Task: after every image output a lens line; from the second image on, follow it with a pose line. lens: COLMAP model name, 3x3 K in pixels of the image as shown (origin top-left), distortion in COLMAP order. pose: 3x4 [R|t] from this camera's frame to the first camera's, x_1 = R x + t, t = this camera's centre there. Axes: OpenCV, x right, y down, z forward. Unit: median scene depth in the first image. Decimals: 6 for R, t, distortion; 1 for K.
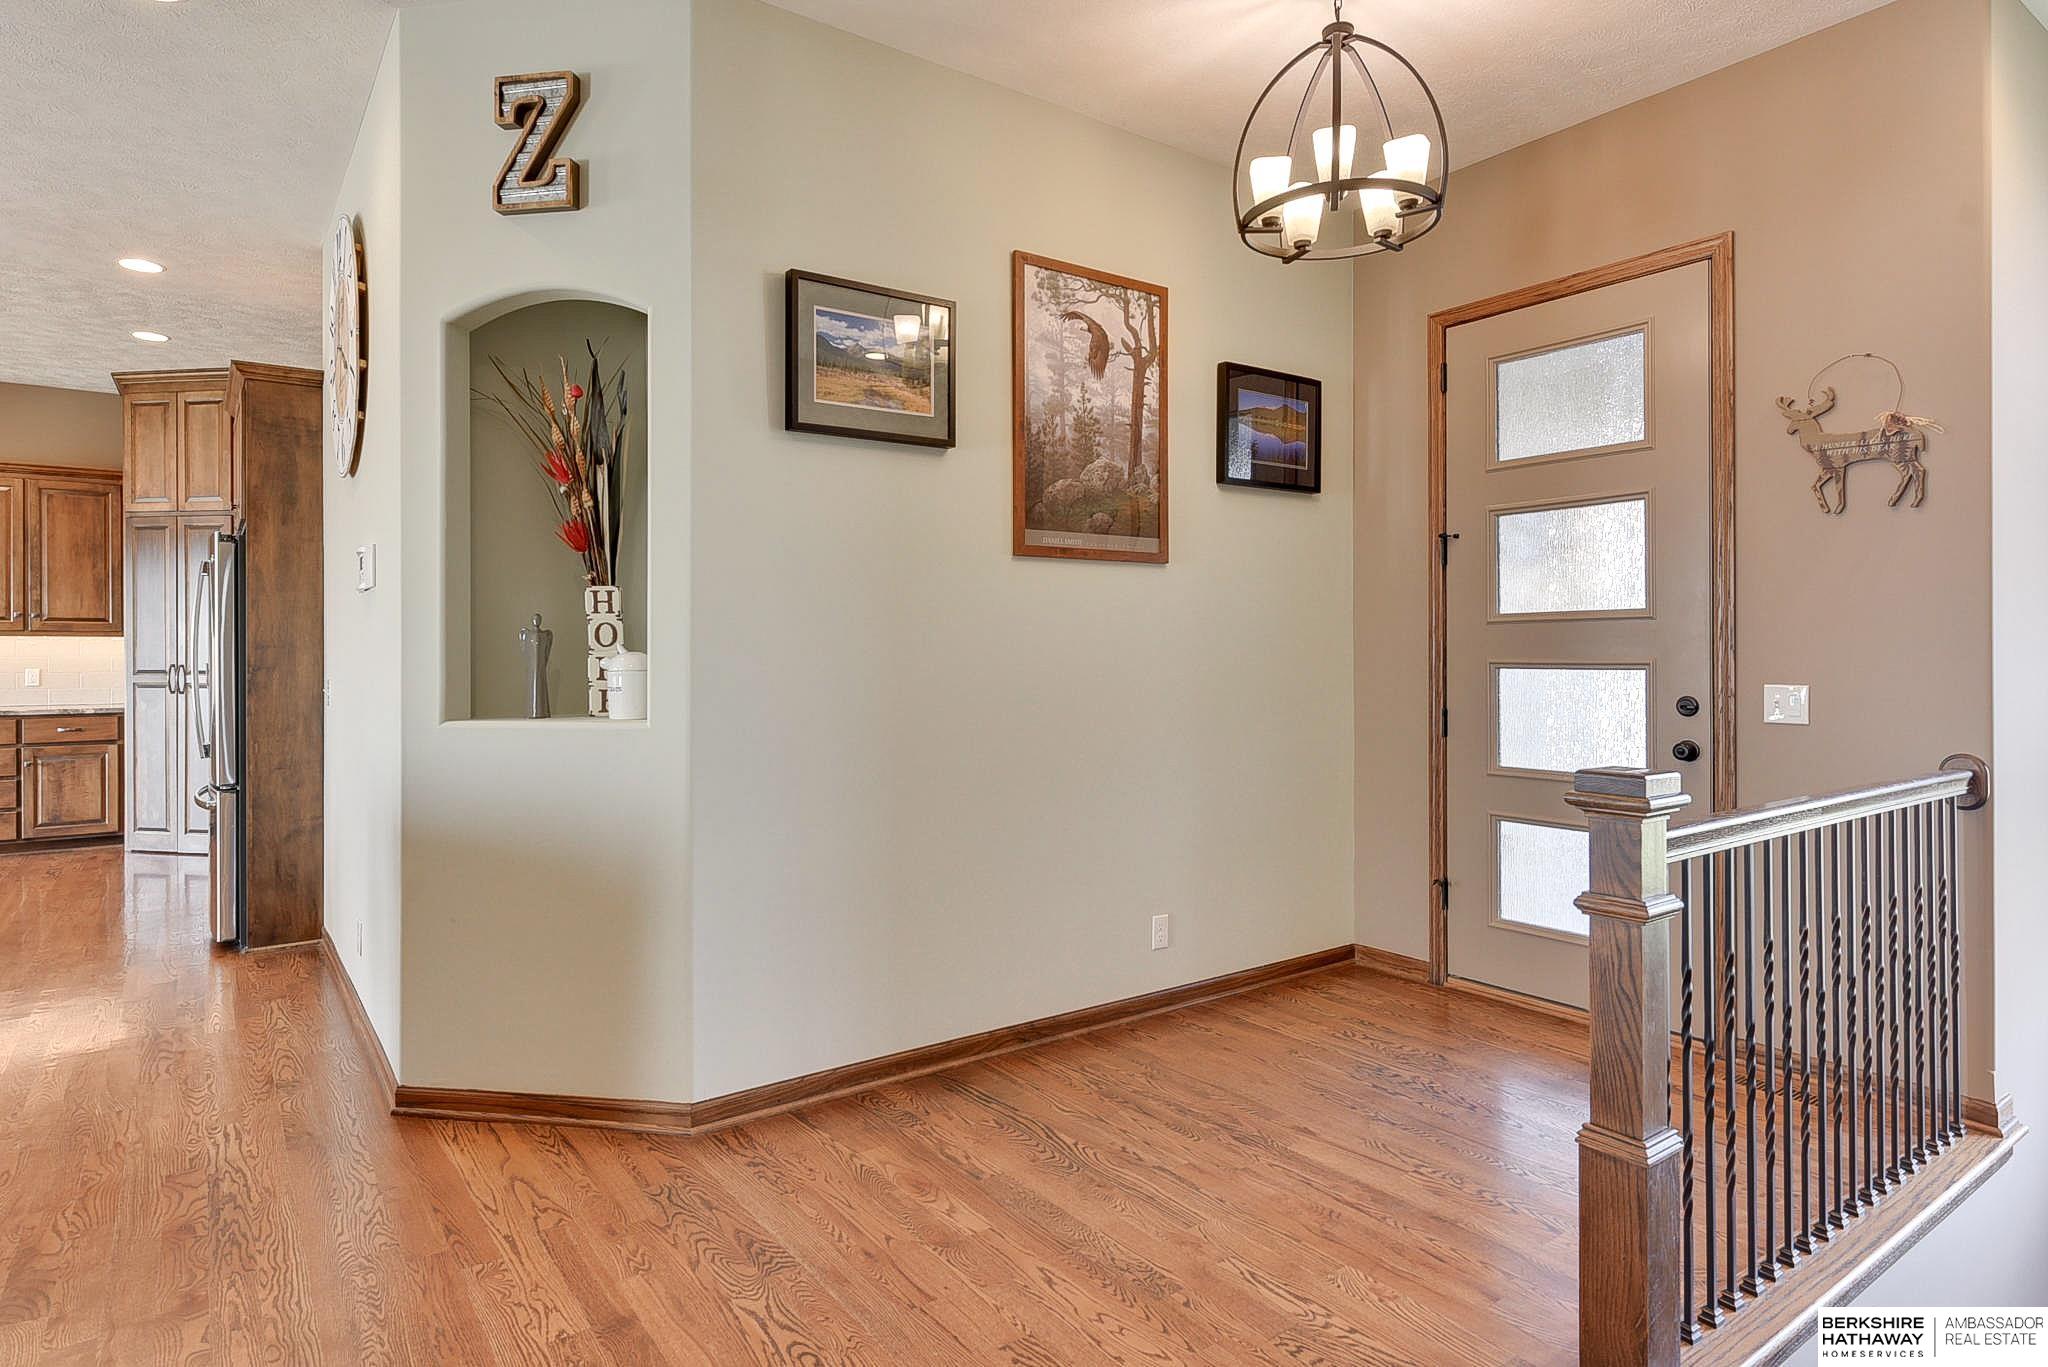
lens RADIAL K [[1118.2, 0, 1004.6], [0, 1118.2, 648.8], [0, 0, 1]] dist [-0.000200, 0.000806]
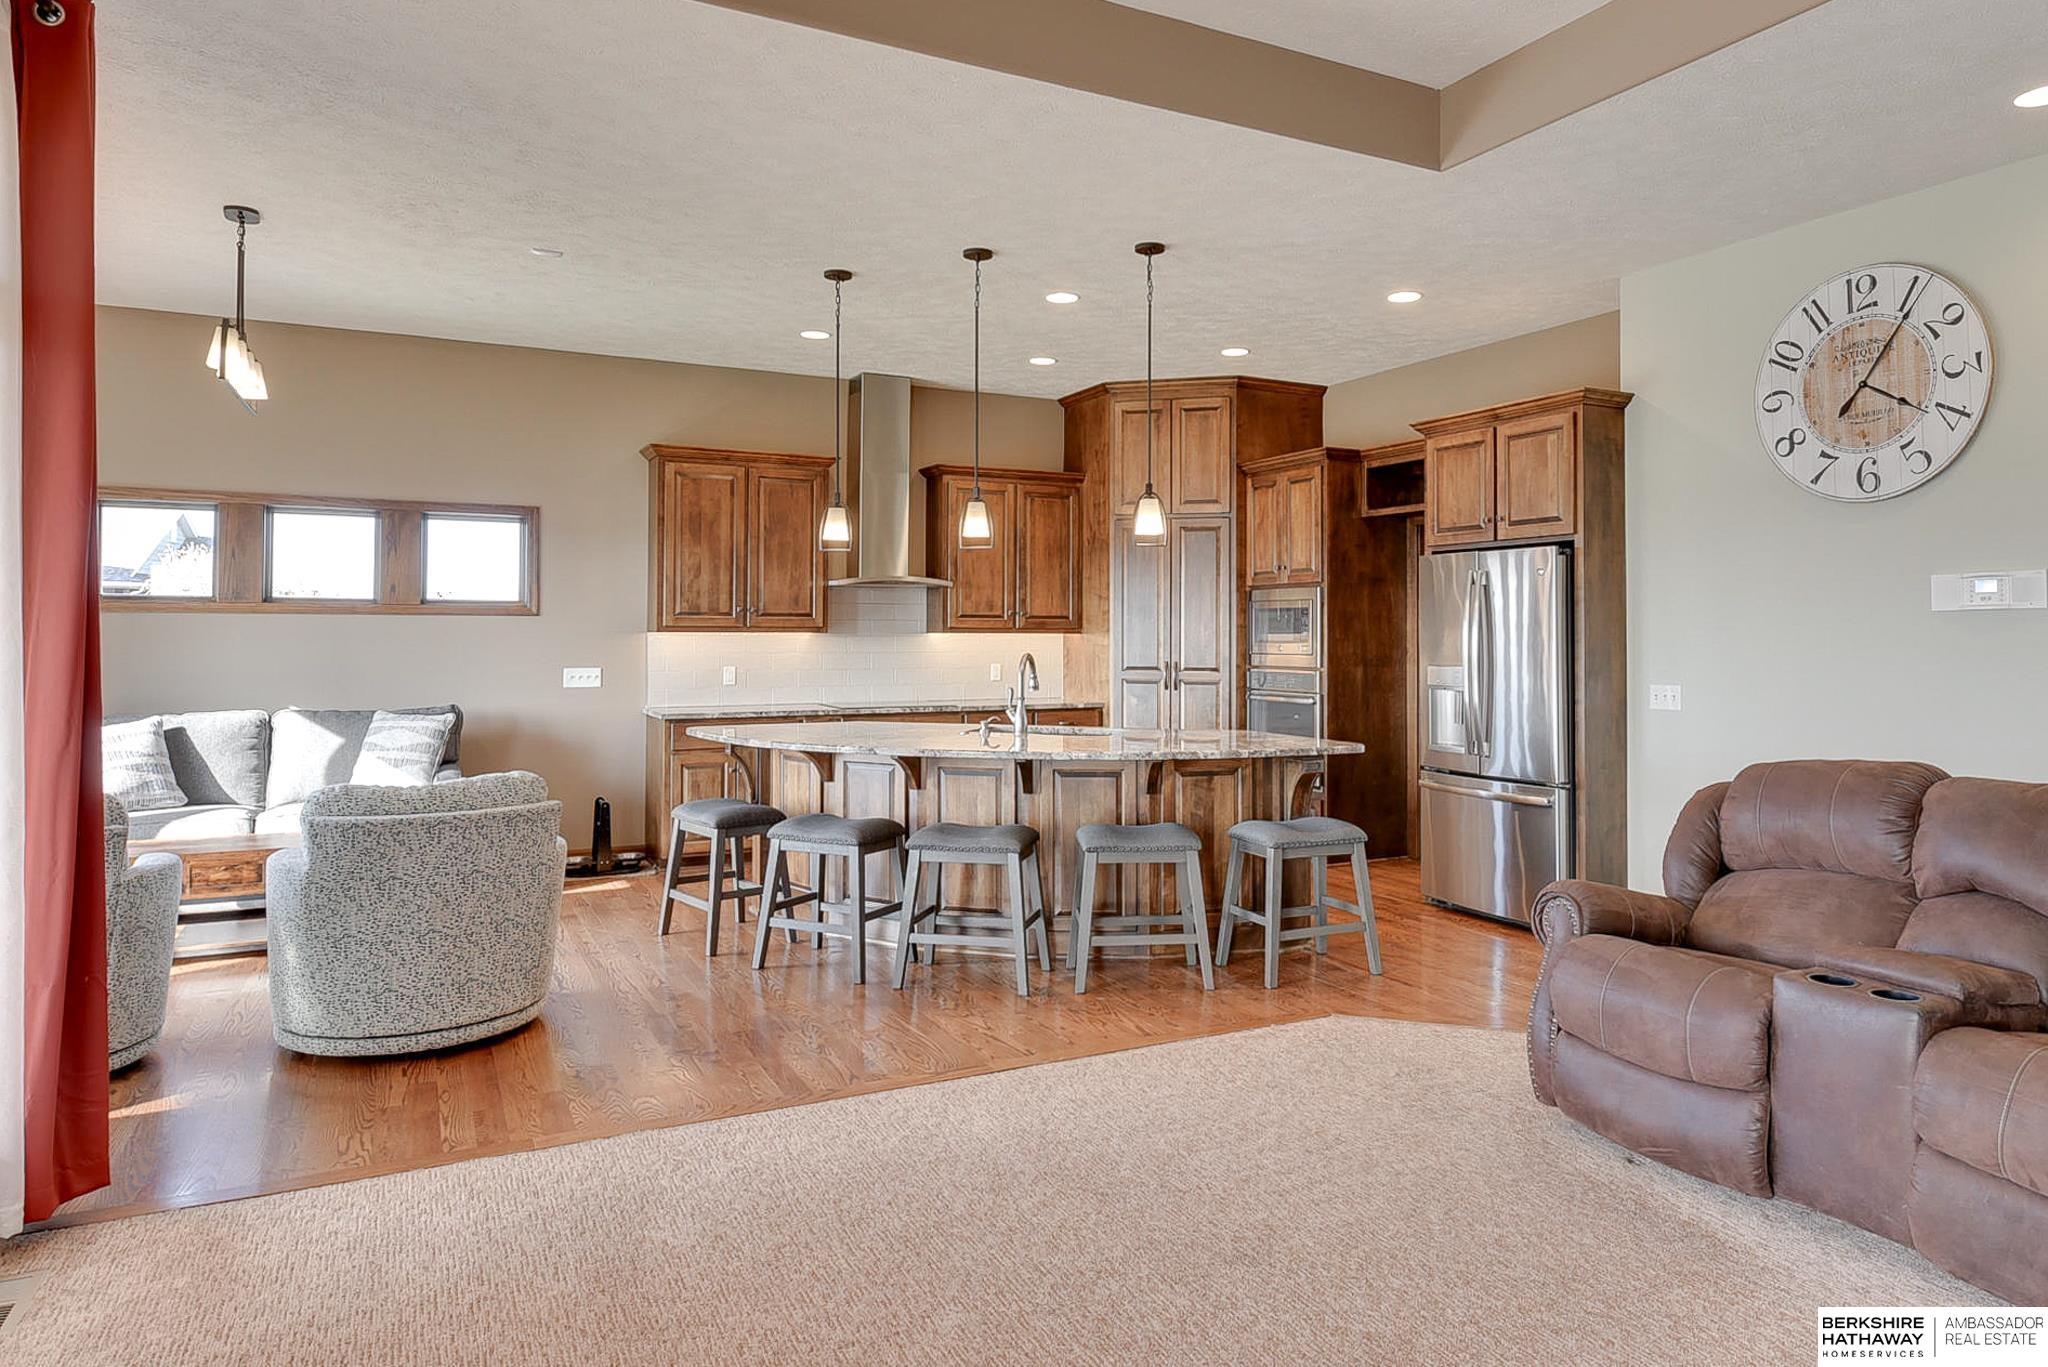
lens RADIAL K [[1276.6, 0, 1088.8], [0, 1276.6, 625.1], [0, 0, 1]] dist [0.005239, -0.004660]
pose [[0.990815, 0.004029, -0.135161, -0.648150], [-0.004646, 0.999980, -0.004253, -0.014425], [0.135141, 0.004842, 0.990814, -0.179705]]
